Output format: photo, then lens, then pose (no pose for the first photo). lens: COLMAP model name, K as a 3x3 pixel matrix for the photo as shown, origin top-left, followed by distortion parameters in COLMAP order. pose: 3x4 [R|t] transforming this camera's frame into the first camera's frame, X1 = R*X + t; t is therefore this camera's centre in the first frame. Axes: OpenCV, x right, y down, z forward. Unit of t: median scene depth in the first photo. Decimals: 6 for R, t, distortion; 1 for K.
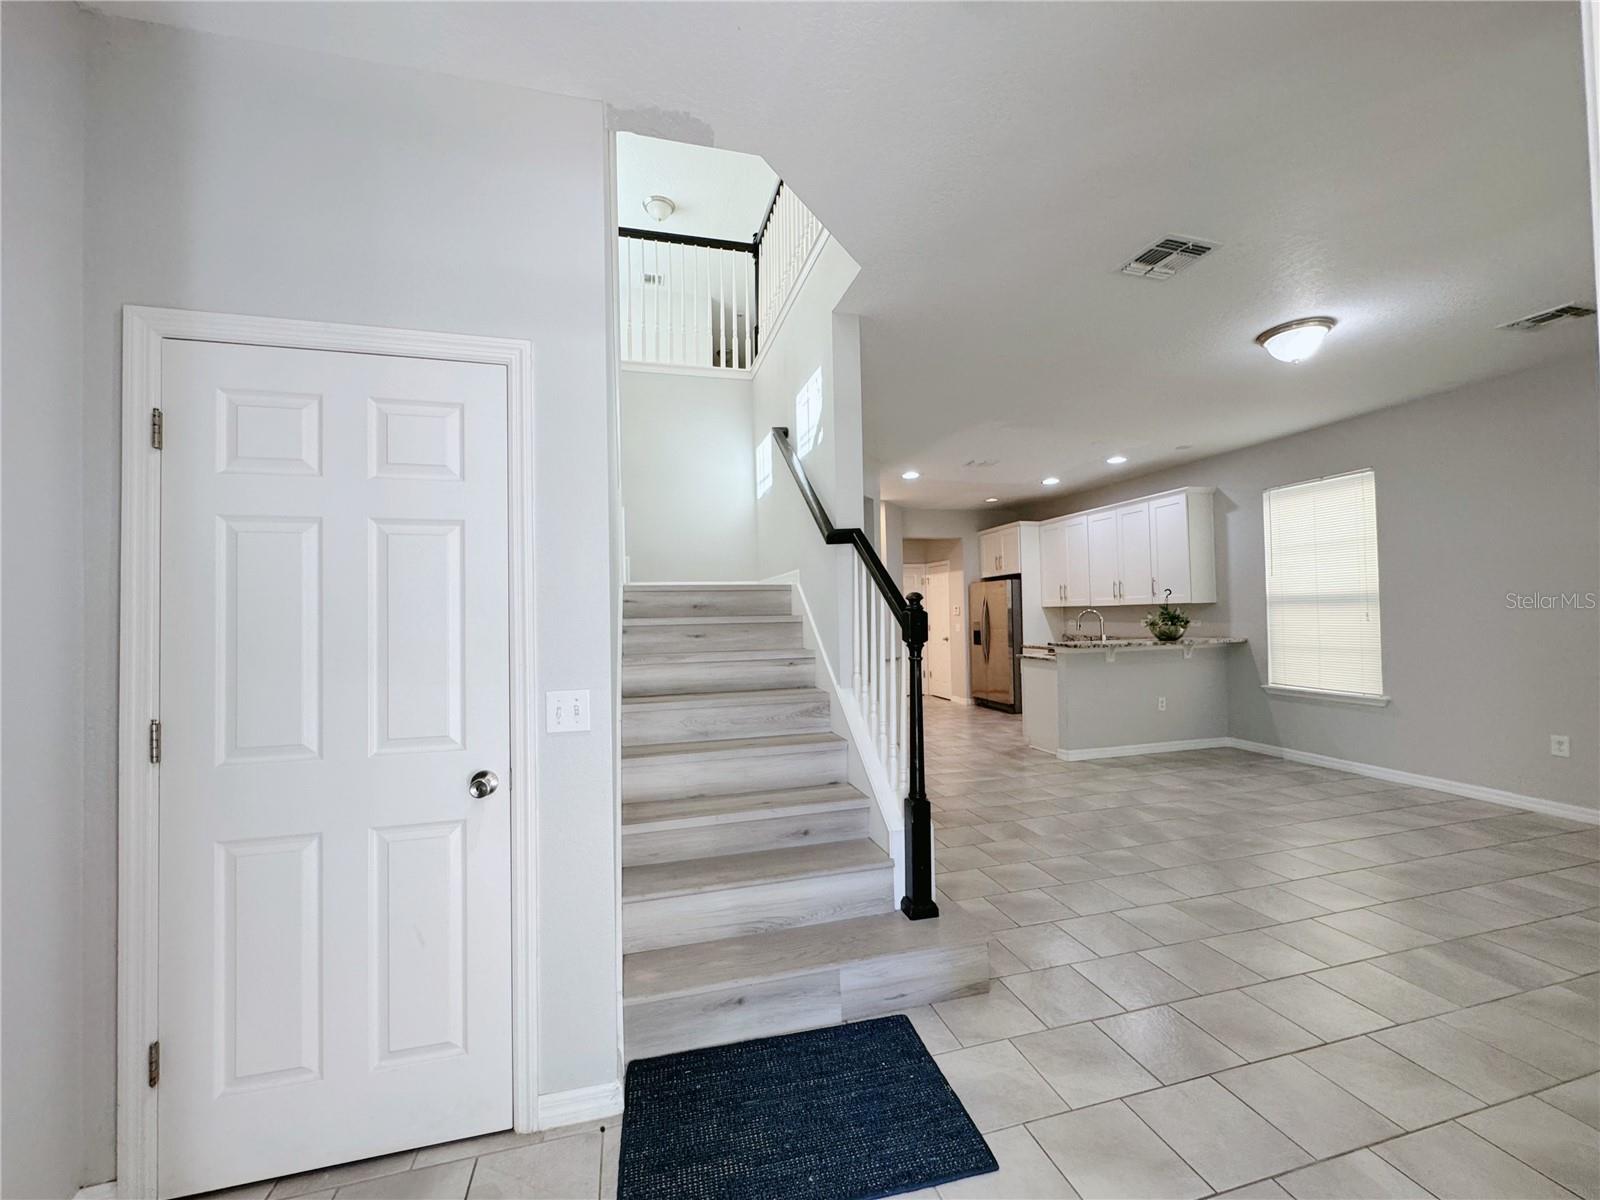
lens RADIAL K [[637.8, 0, 800.0], [0, 637.8, 600.0], [0, 0, 1]] dist [-0.003983, 0.000461]
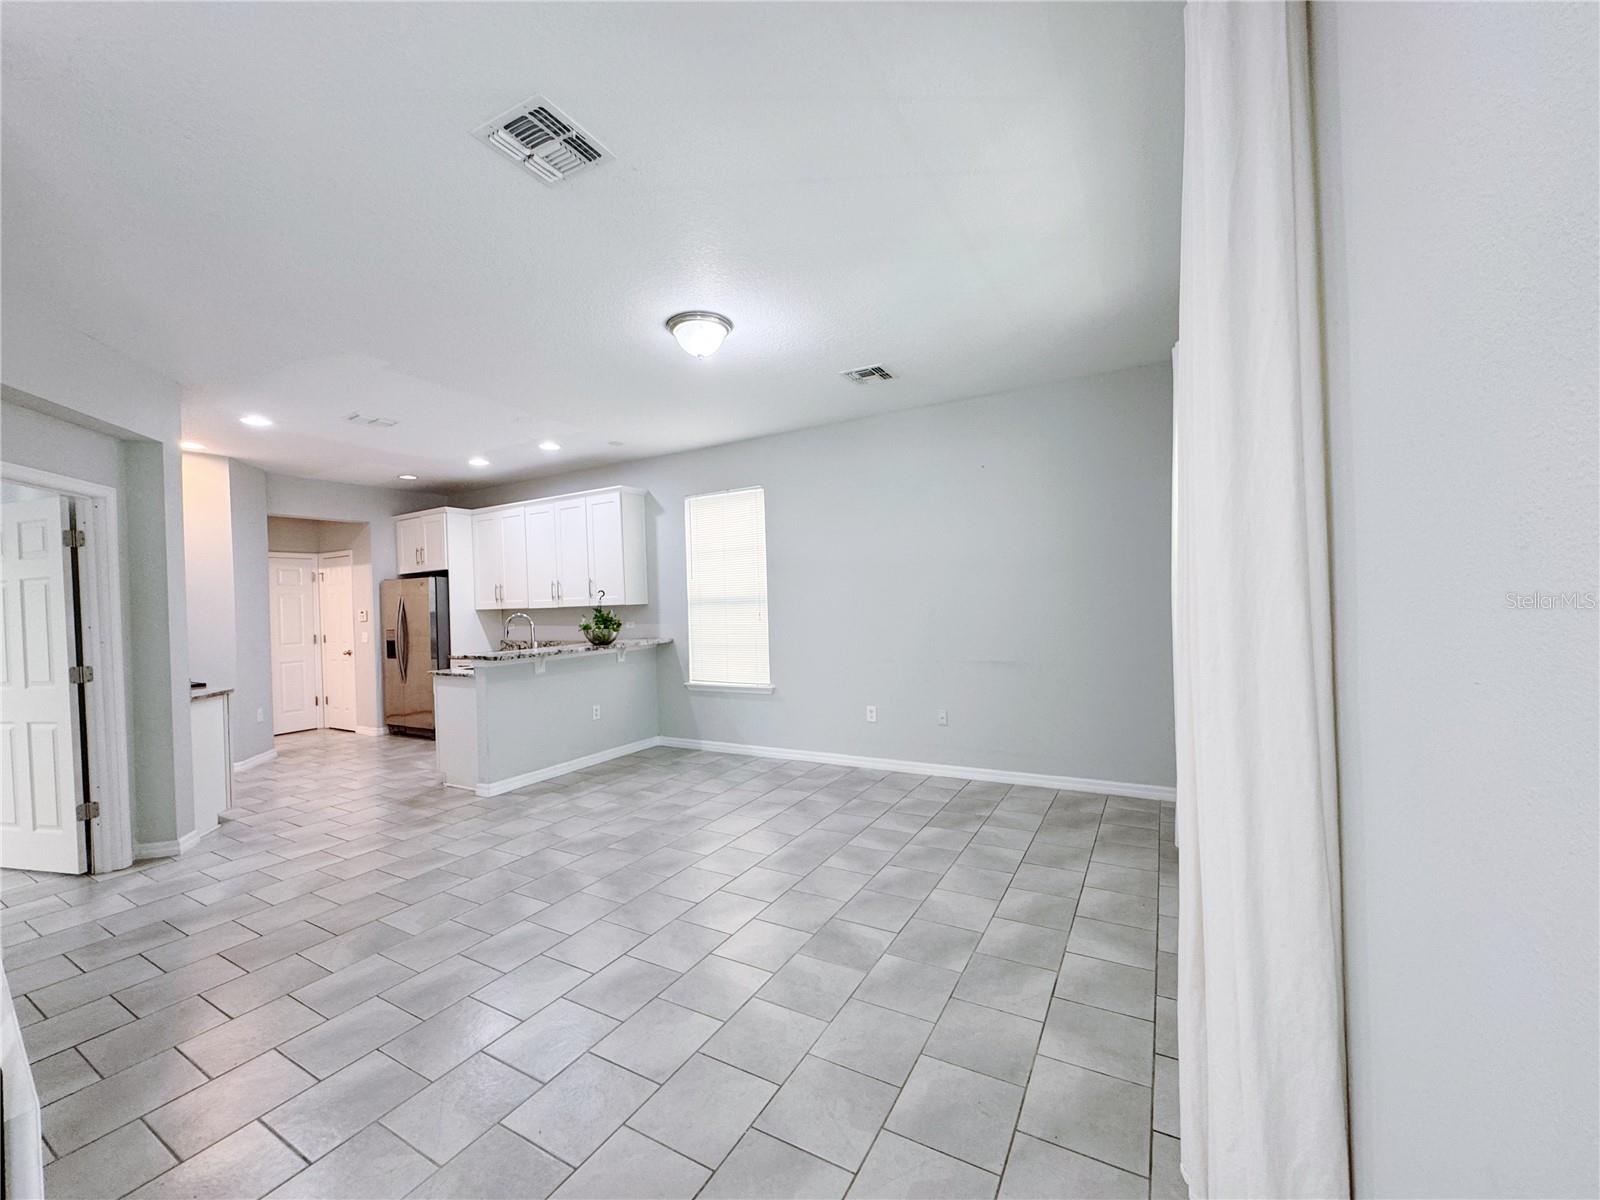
lens RADIAL K [[637.8, 0, 800.0], [0, 637.8, 600.0], [0, 0, 1]] dist [-0.003983, 0.000461]
pose [[0.706714, -0.004414, 0.707485, 0.119532], [0.003389, 0.999990, 0.002854, -0.004638], [-0.707491, 0.000381, 0.706722, 0.125196]]
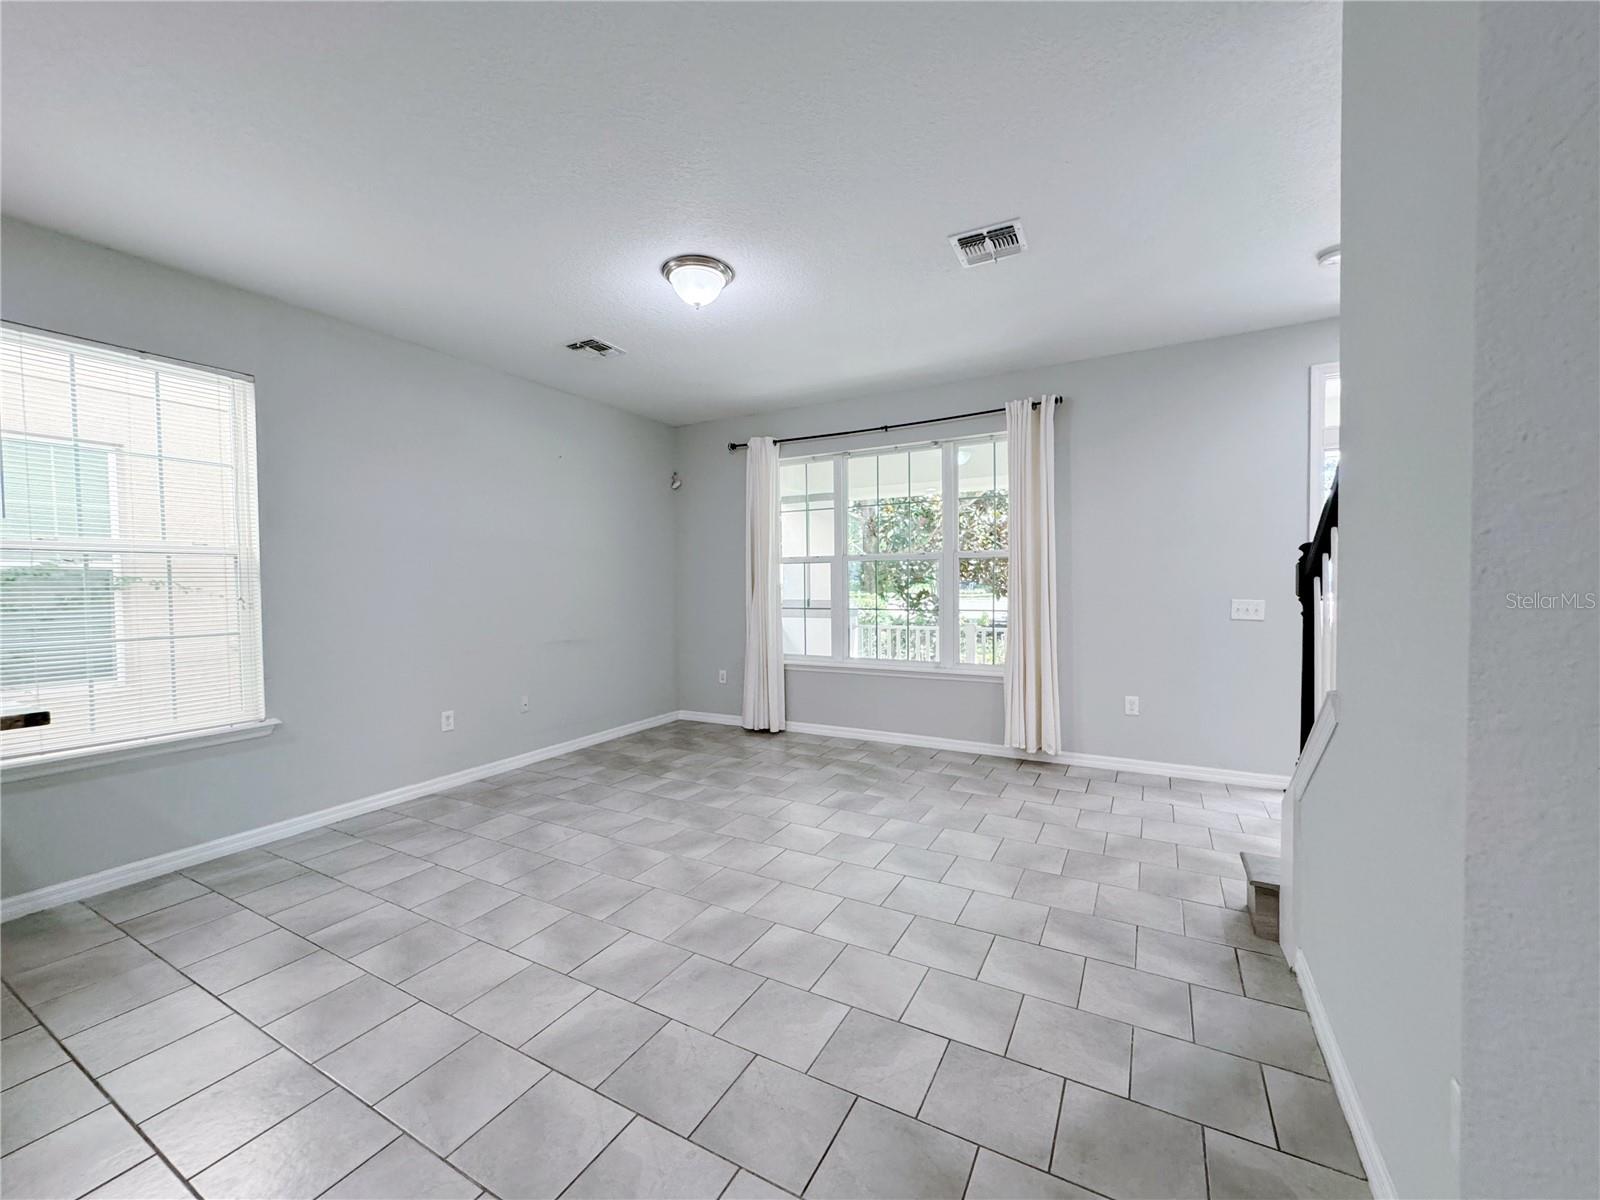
lens RADIAL K [[637.8, 0, 800.0], [0, 637.8, 600.0], [0, 0, 1]] dist [-0.003983, 0.000461]
pose [[-0.719948, 0.011303, 0.693936, 0.032152], [0.012195, 0.999919, -0.003635, 0.028467], [-0.693920, 0.005846, -0.720028, 0.928802]]
